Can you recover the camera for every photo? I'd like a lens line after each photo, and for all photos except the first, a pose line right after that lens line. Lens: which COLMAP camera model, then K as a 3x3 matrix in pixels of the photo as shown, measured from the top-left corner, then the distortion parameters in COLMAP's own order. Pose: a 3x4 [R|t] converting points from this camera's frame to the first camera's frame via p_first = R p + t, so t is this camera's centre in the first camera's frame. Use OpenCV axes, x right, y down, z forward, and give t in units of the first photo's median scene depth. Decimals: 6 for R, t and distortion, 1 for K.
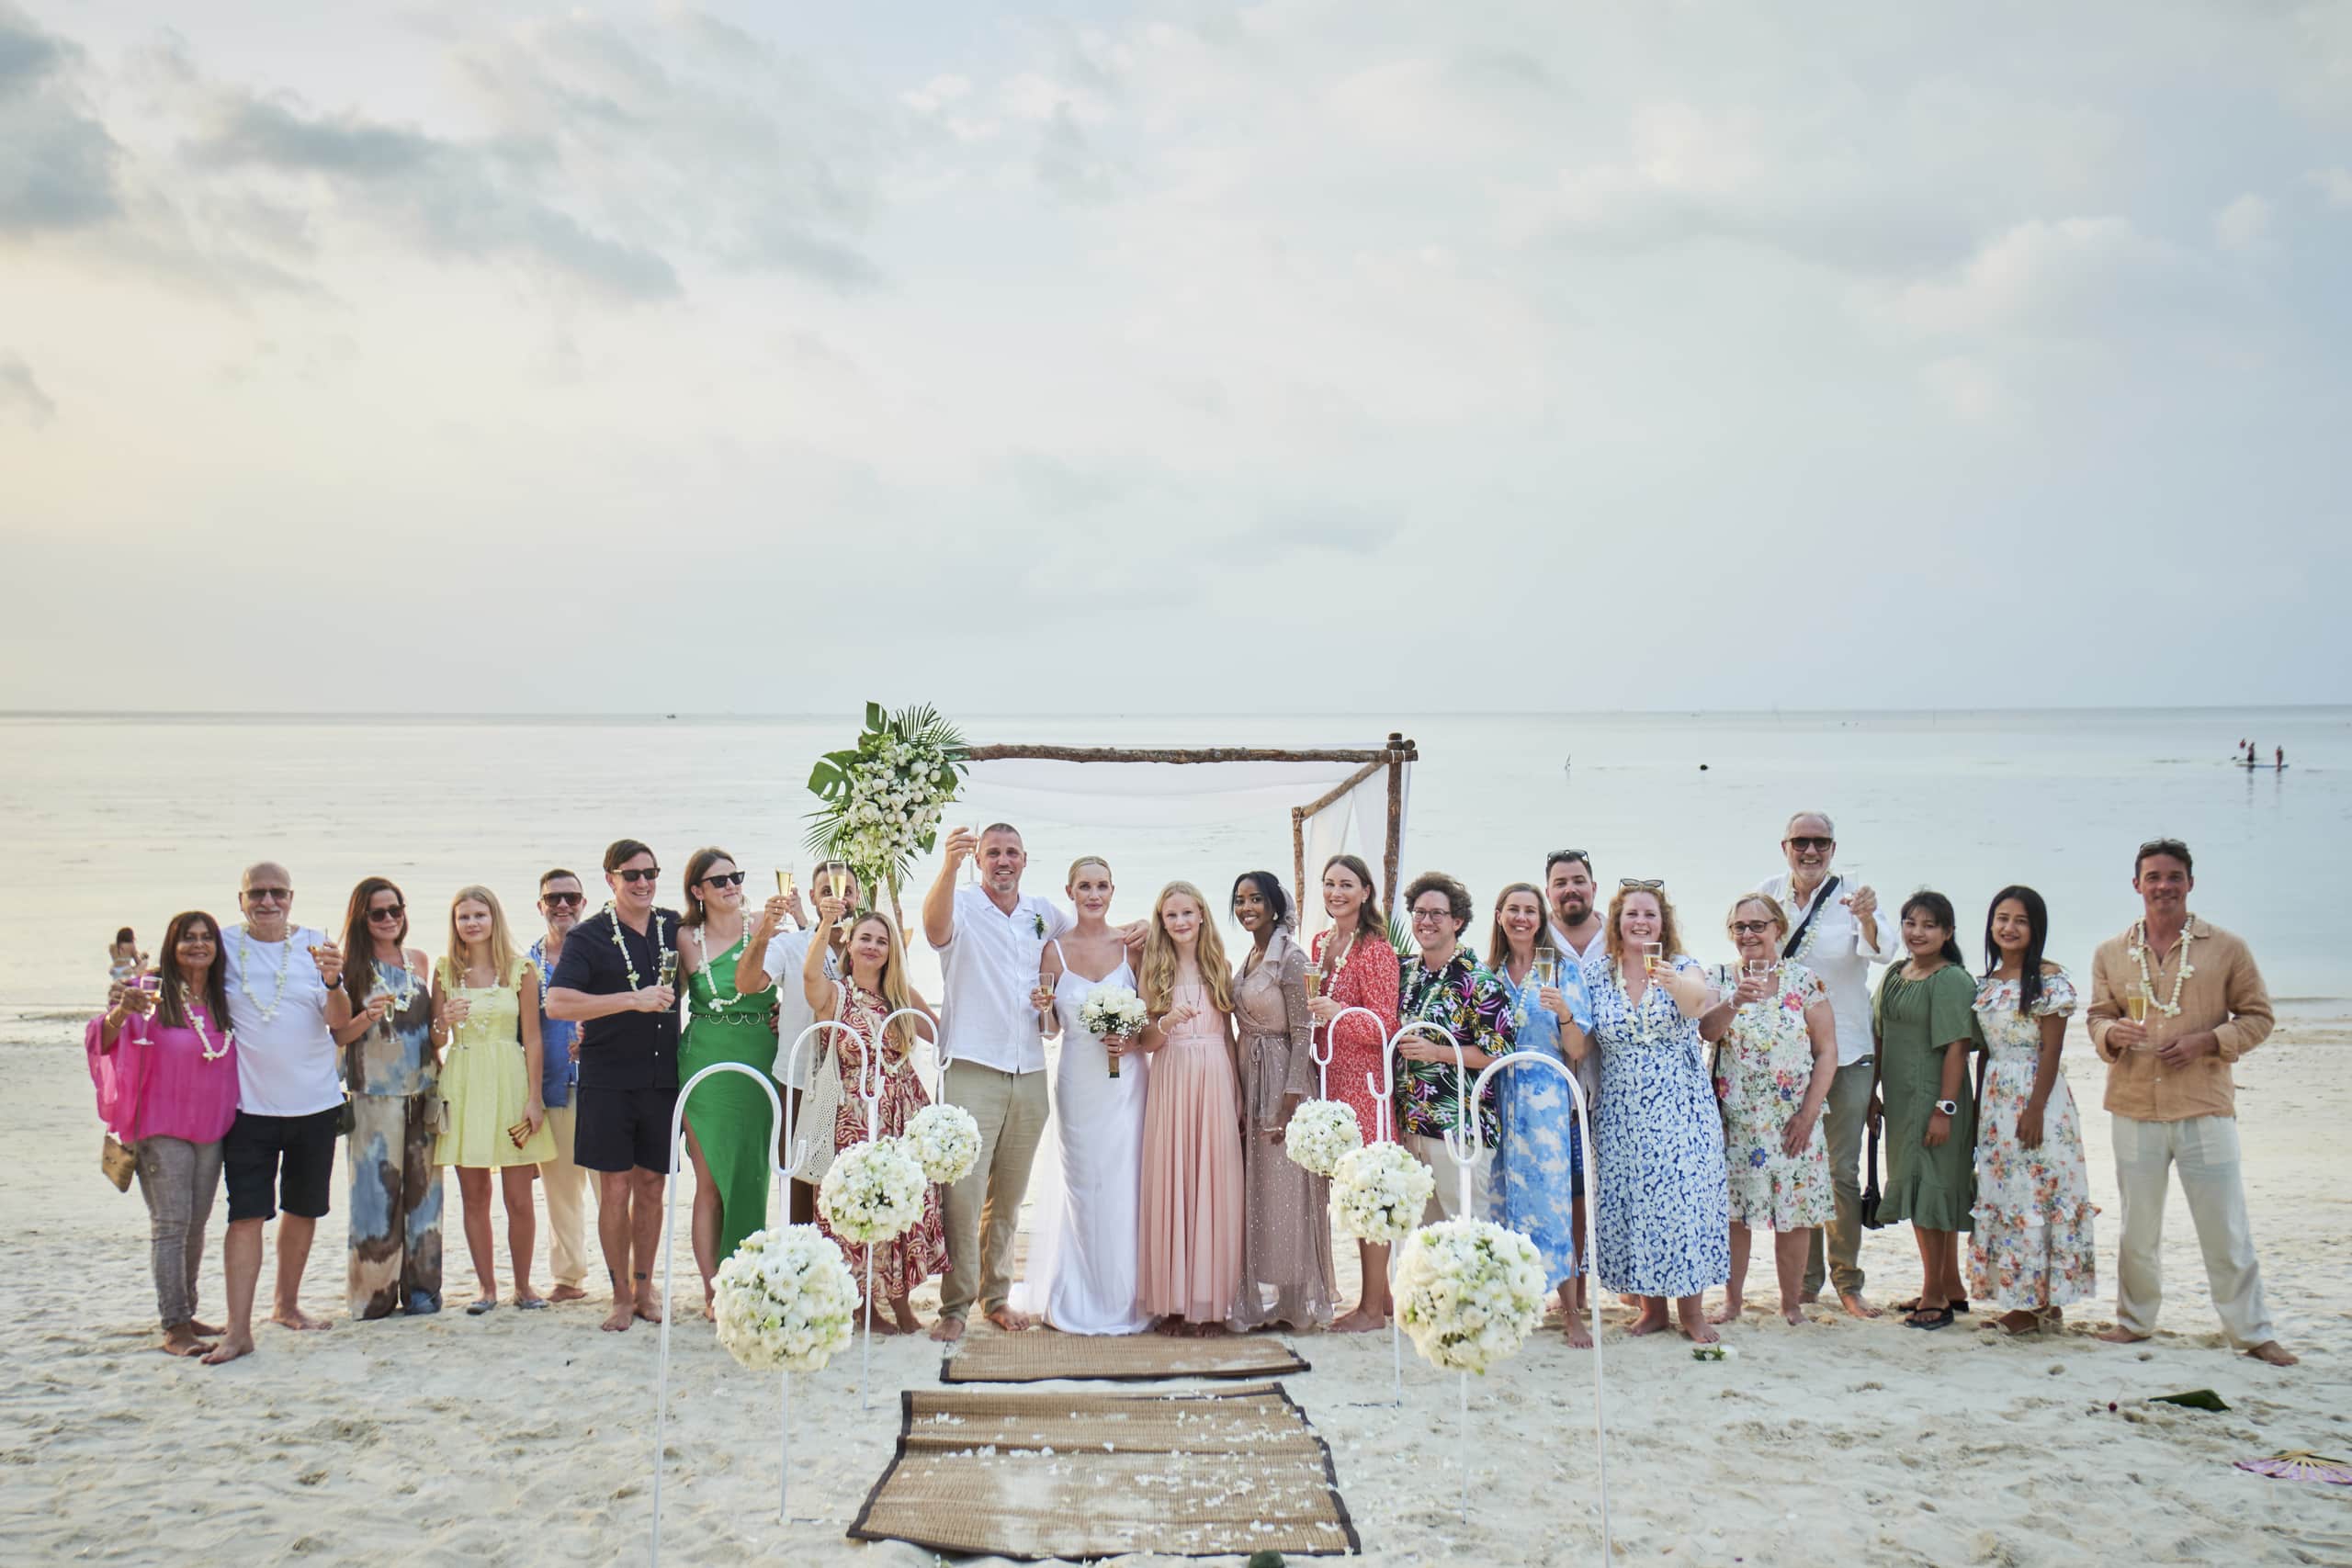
lens RADIAL K [[1881.7, 0, 1165.9], [0, 1881.7, 820.4], [0, 0, 1]] dist [0.049411, -0.001788]
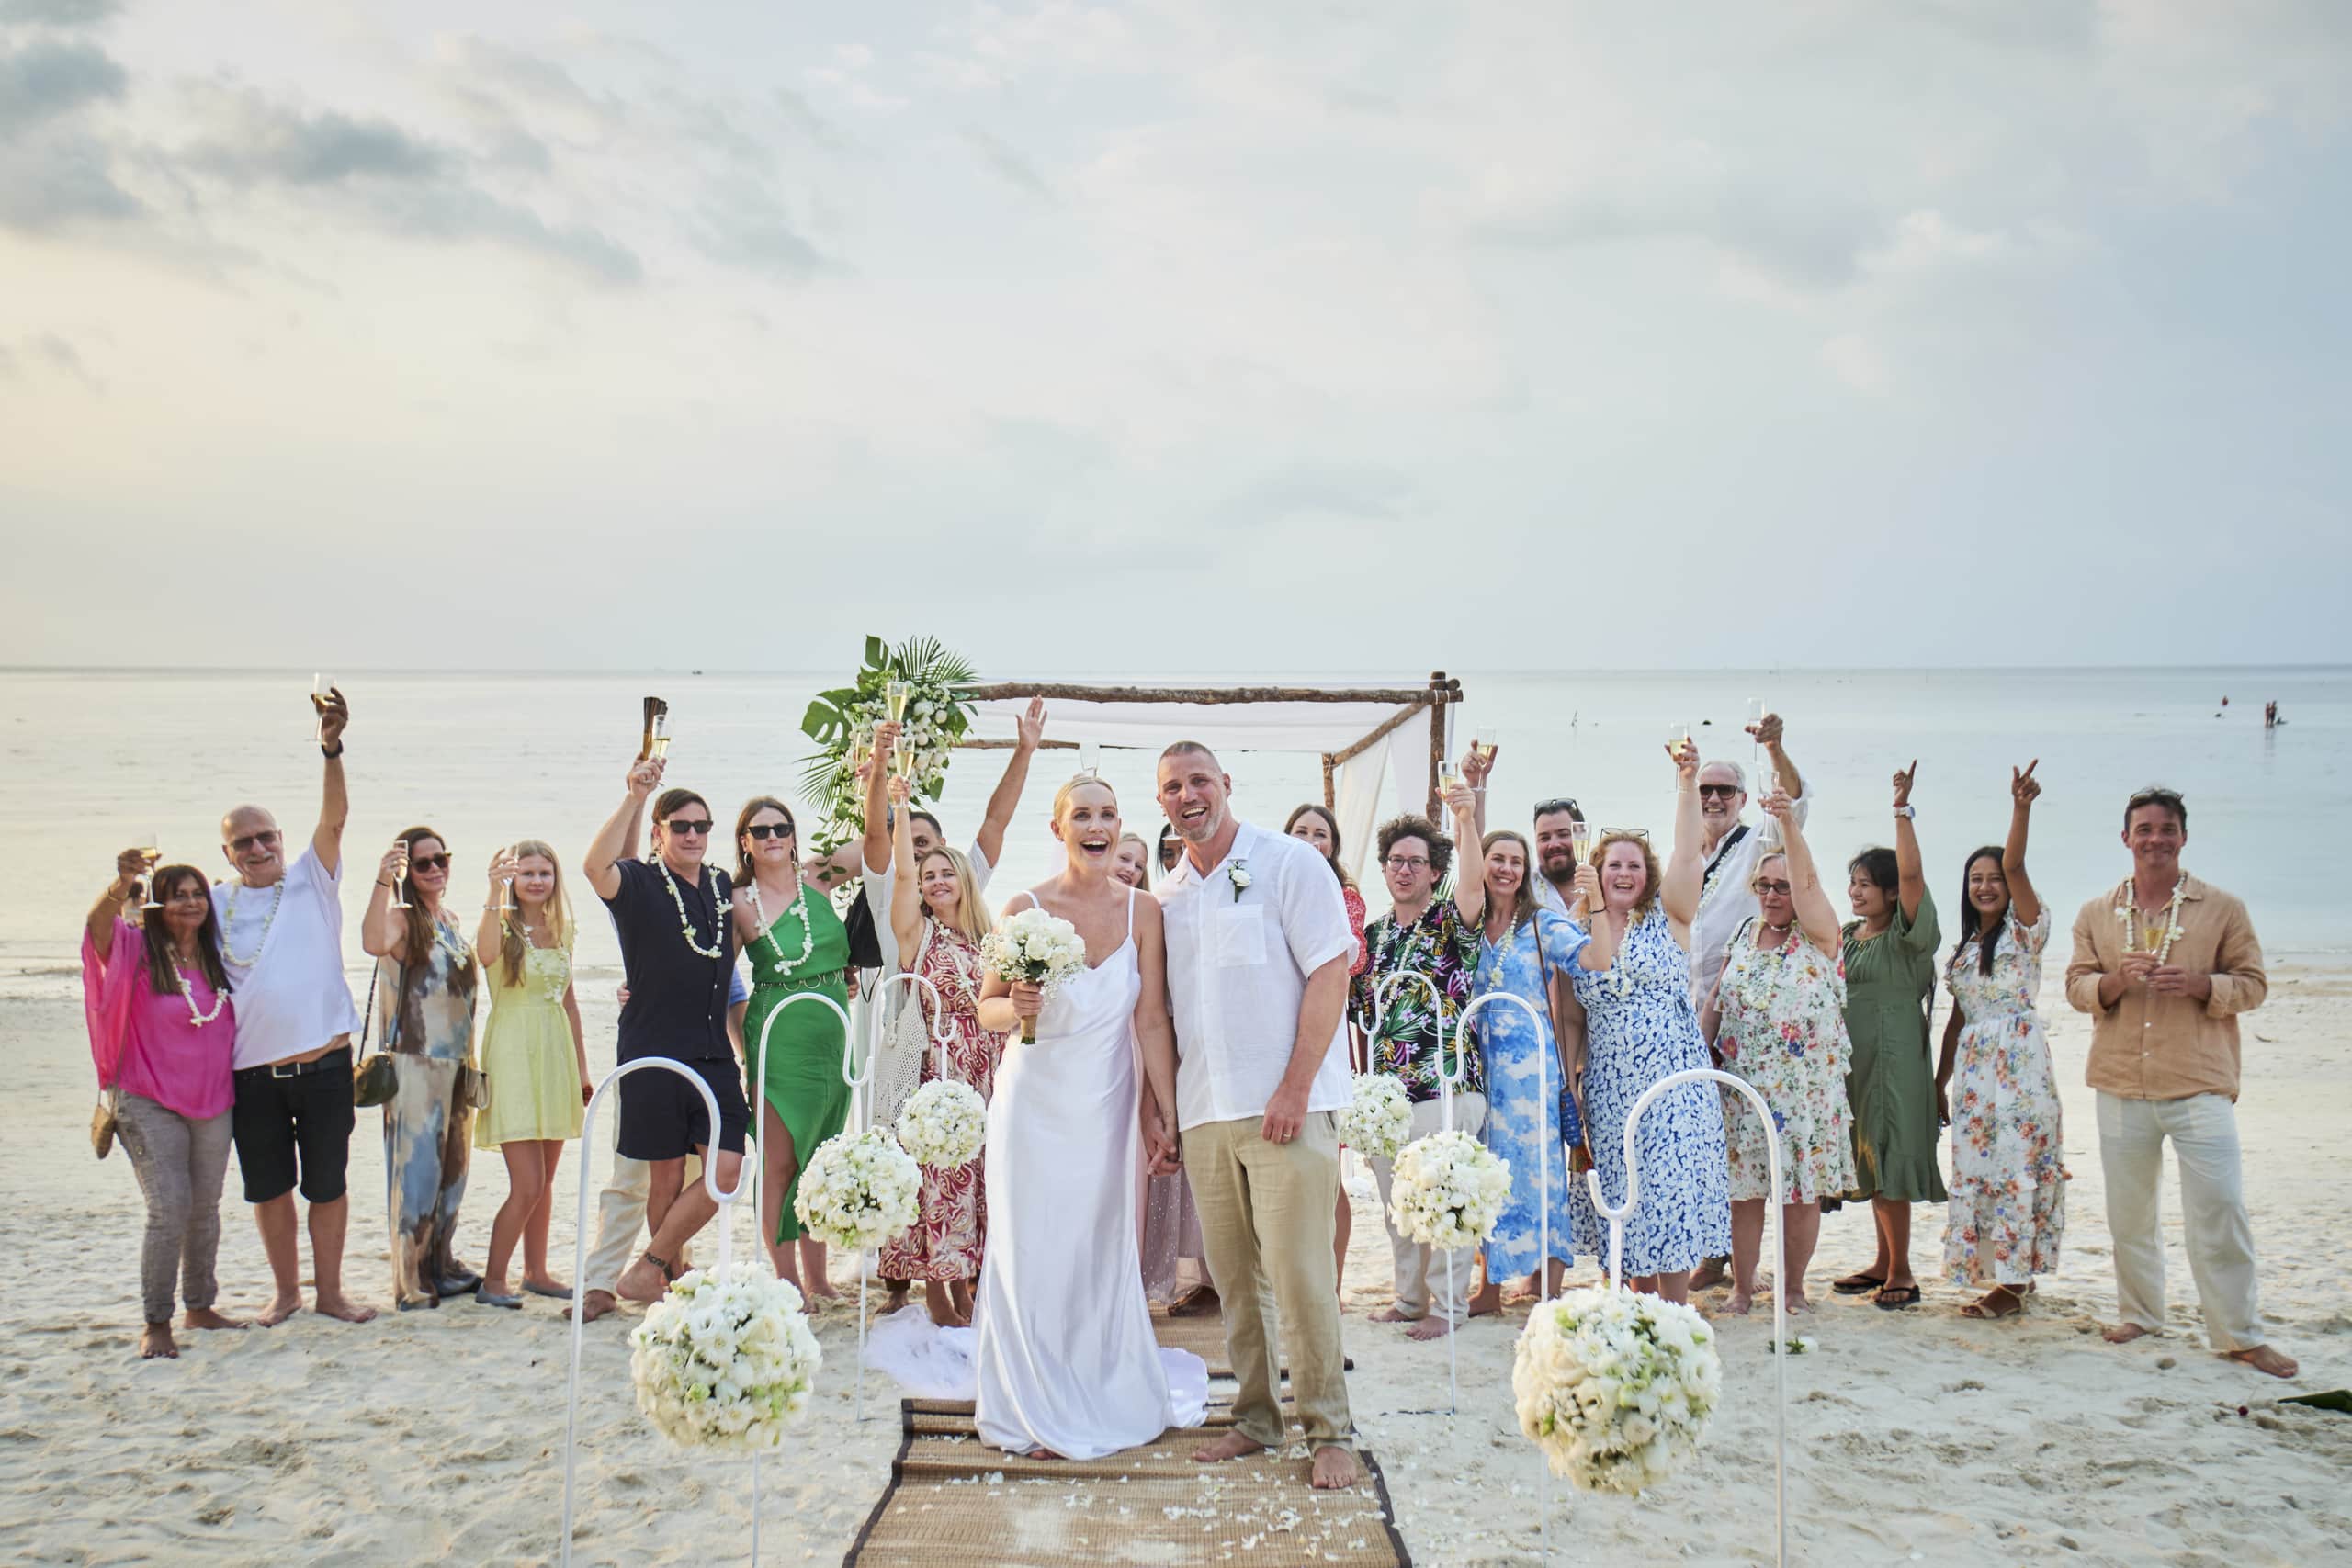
lens RADIAL K [[1881.7, 0, 1165.9], [0, 1881.7, 820.4], [0, 0, 1]] dist [0.049411, -0.001788]
pose [[0.999954, -0.000585, -0.009624, -0.005726], [0.000824, 0.999690, 0.024886, 0.005861], [0.009606, -0.024892, 0.999644, 0.116096]]
